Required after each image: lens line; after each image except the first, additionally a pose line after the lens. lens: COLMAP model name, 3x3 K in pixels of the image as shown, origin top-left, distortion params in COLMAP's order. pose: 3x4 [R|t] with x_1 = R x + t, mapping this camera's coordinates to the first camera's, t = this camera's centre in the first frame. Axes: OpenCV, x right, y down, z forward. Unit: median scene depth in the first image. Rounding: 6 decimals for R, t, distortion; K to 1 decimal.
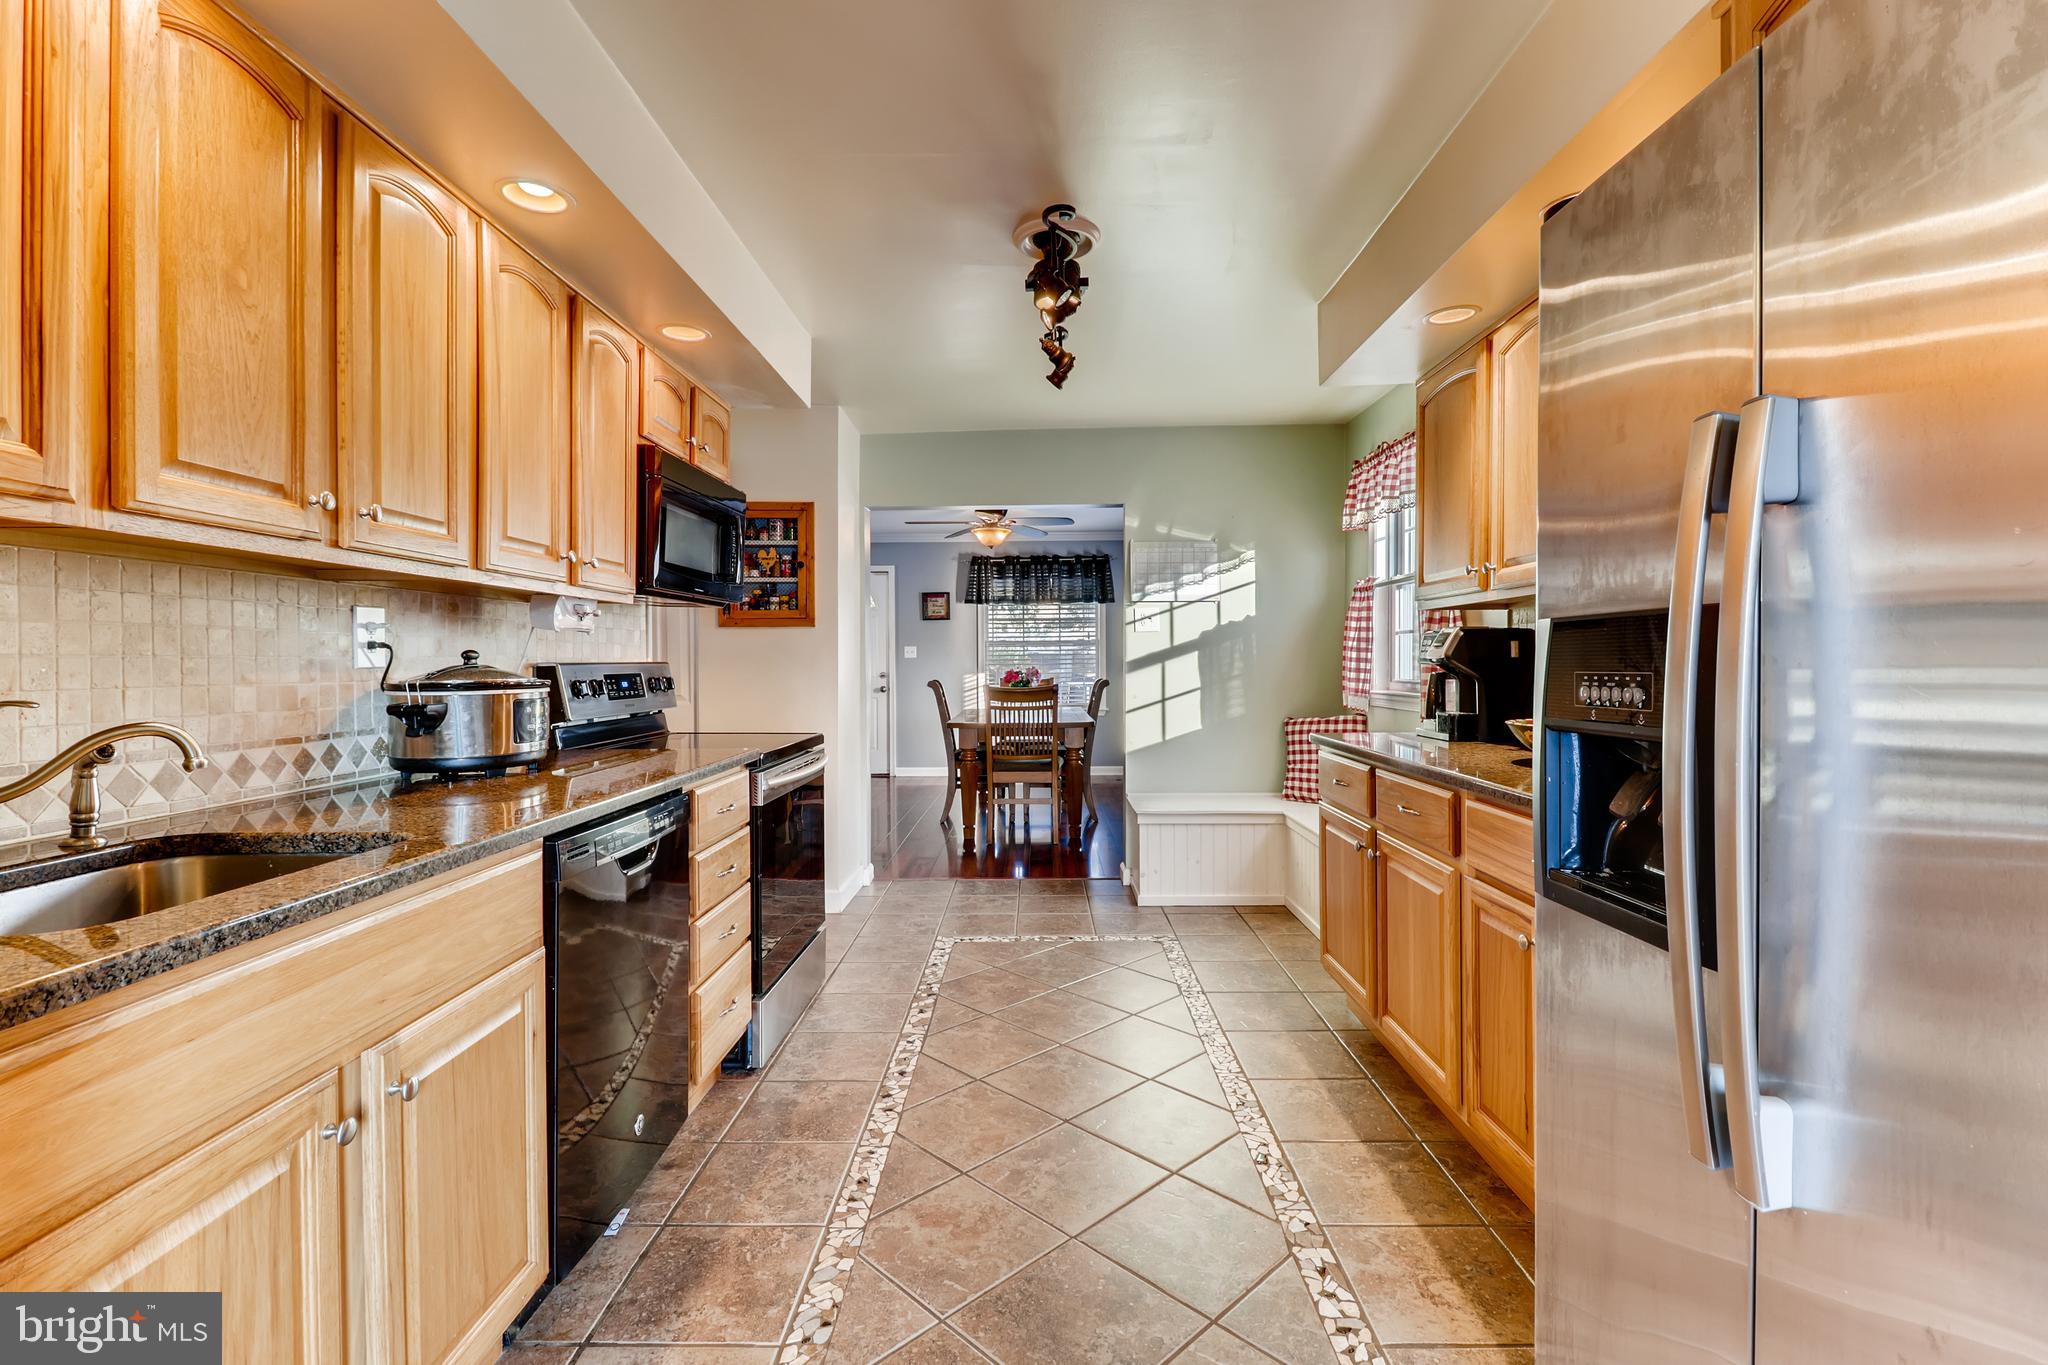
lens RADIAL K [[933.0, 0, 1031.4], [0, 933.0, 672.0], [0, 0, 1]] dist [0.021495, -0.015479]
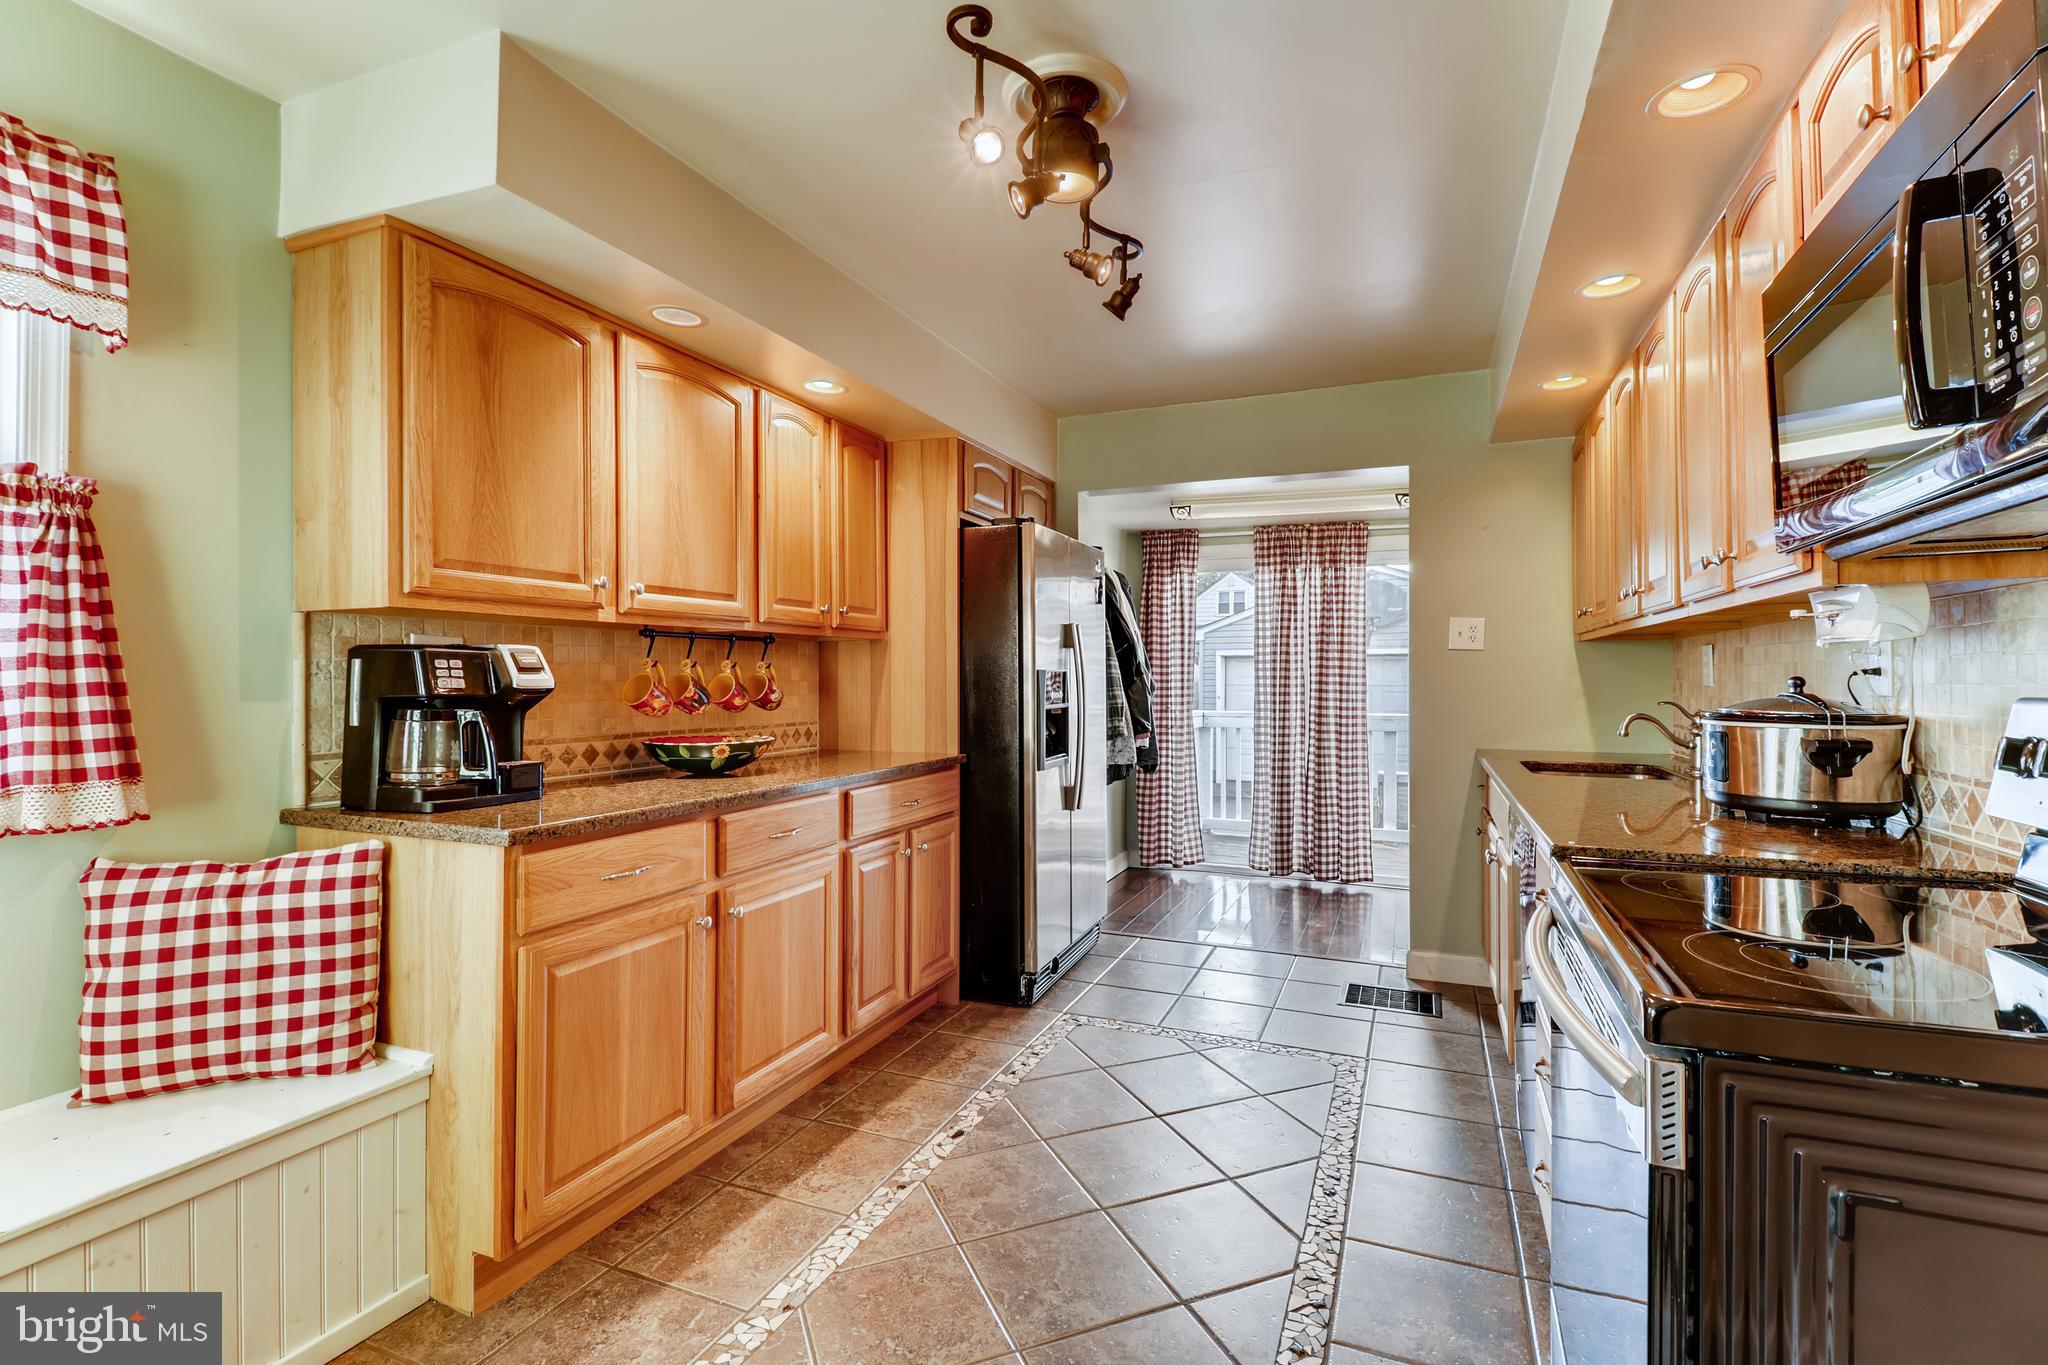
lens RADIAL K [[939.7, 0, 1024.9], [0, 939.7, 674.7], [0, 0, 1]] dist [0.019936, -0.013962]
pose [[-0.924885, 0.004468, 0.380220, -0.180293], [0.007747, 0.999945, 0.007096, -0.025000], [-0.380167, 0.009508, -0.924869, 1.407819]]
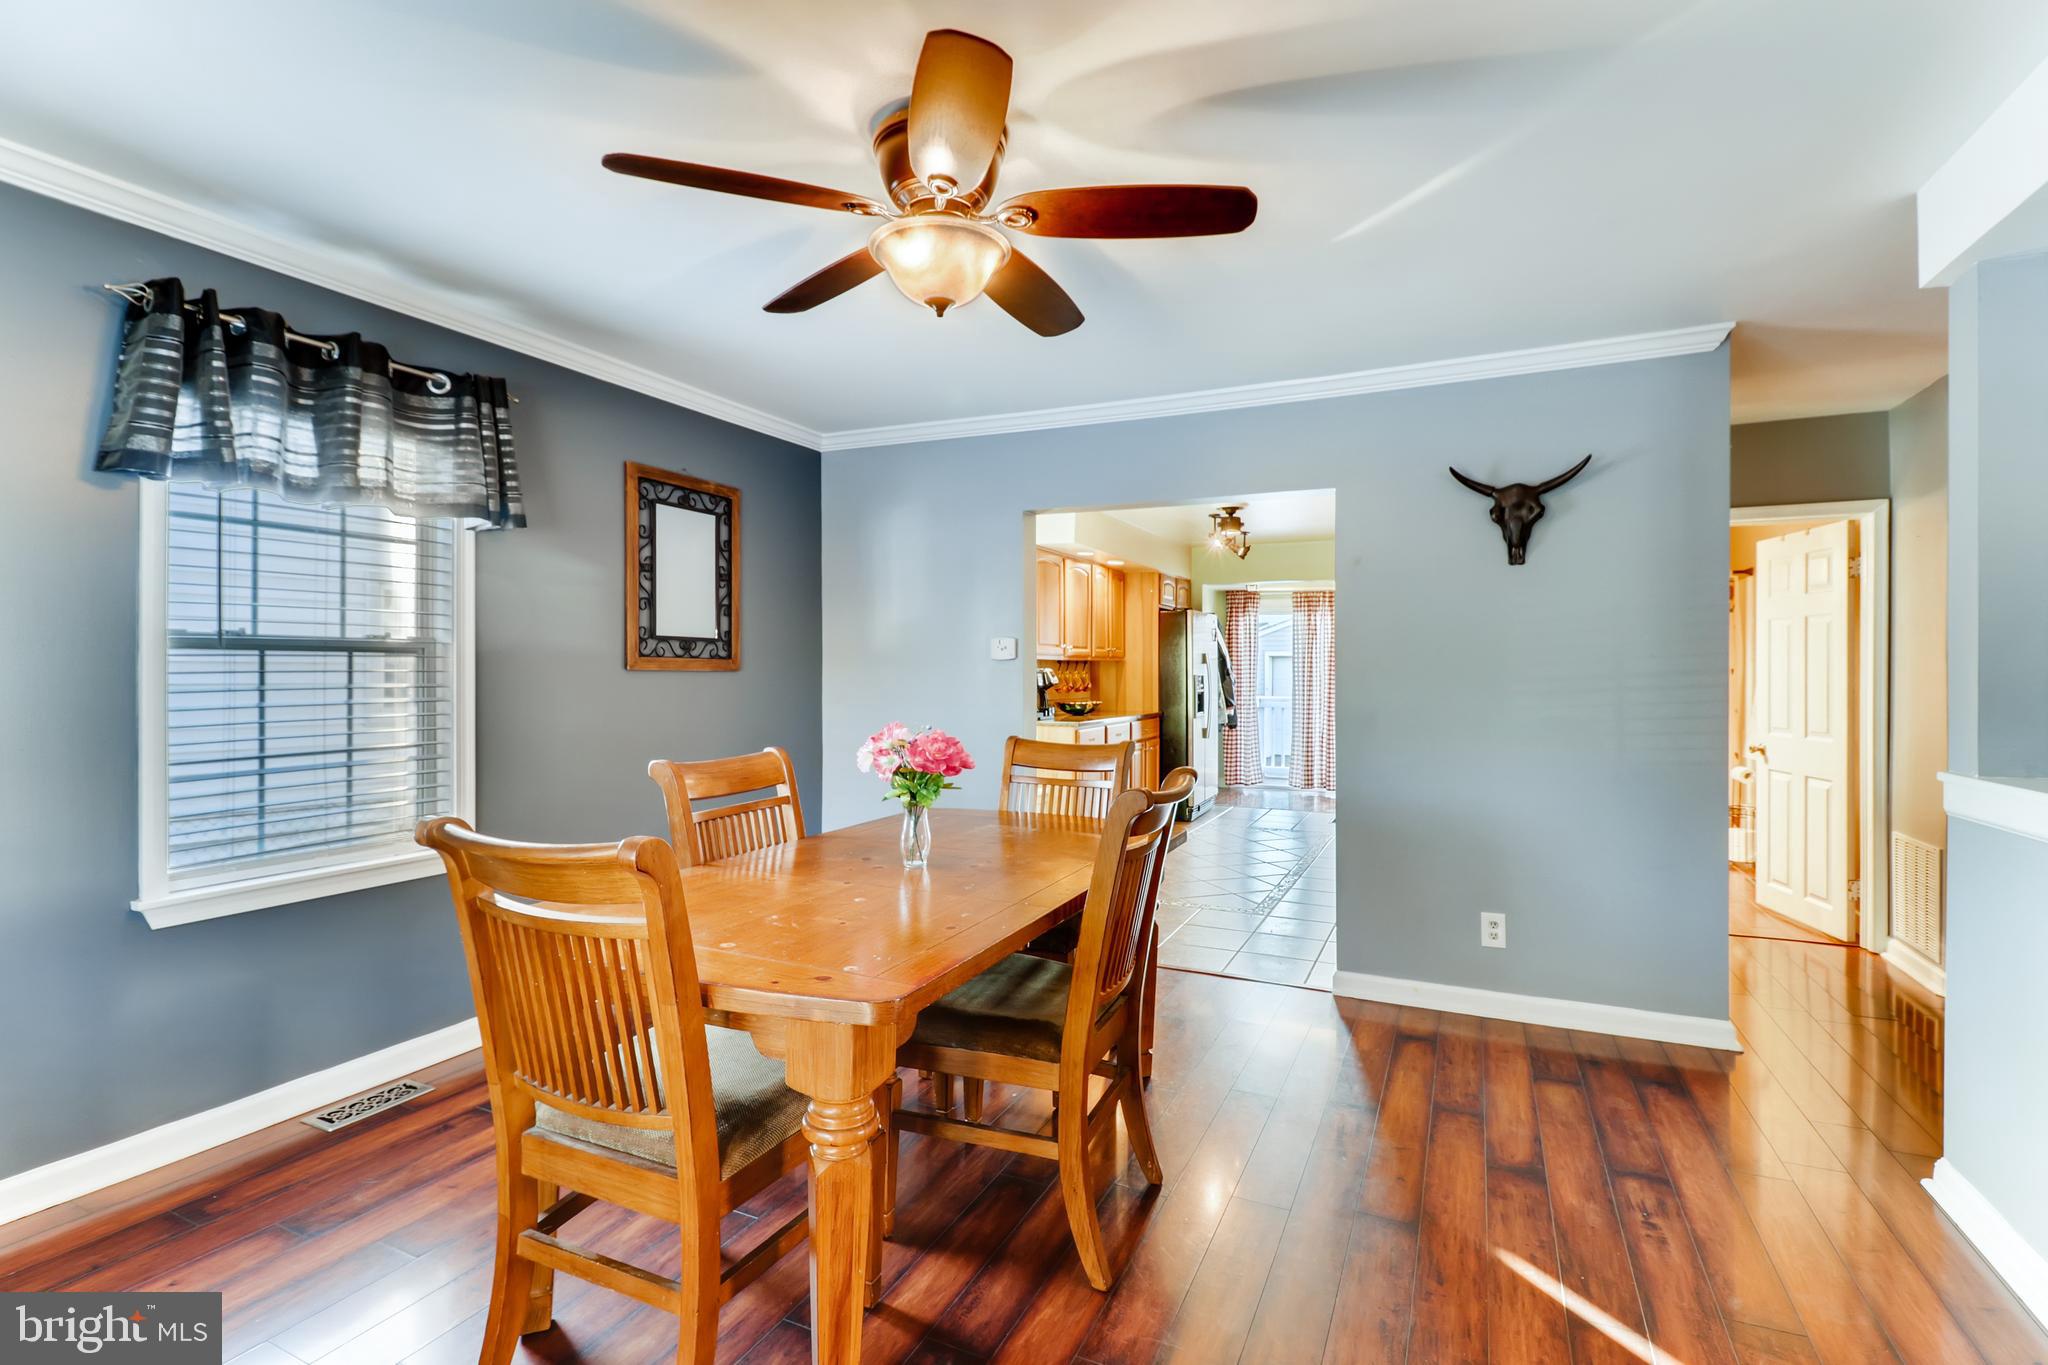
lens RADIAL K [[943.5, 0, 1027.7], [0, 943.5, 665.6], [0, 0, 1]] dist [0.021322, -0.013877]
pose [[-0.909055, 0.003158, 0.416664, -0.420653], [0.006244, 0.999962, 0.006043, -0.064760], [-0.416630, 0.008095, -0.909040, 2.850235]]
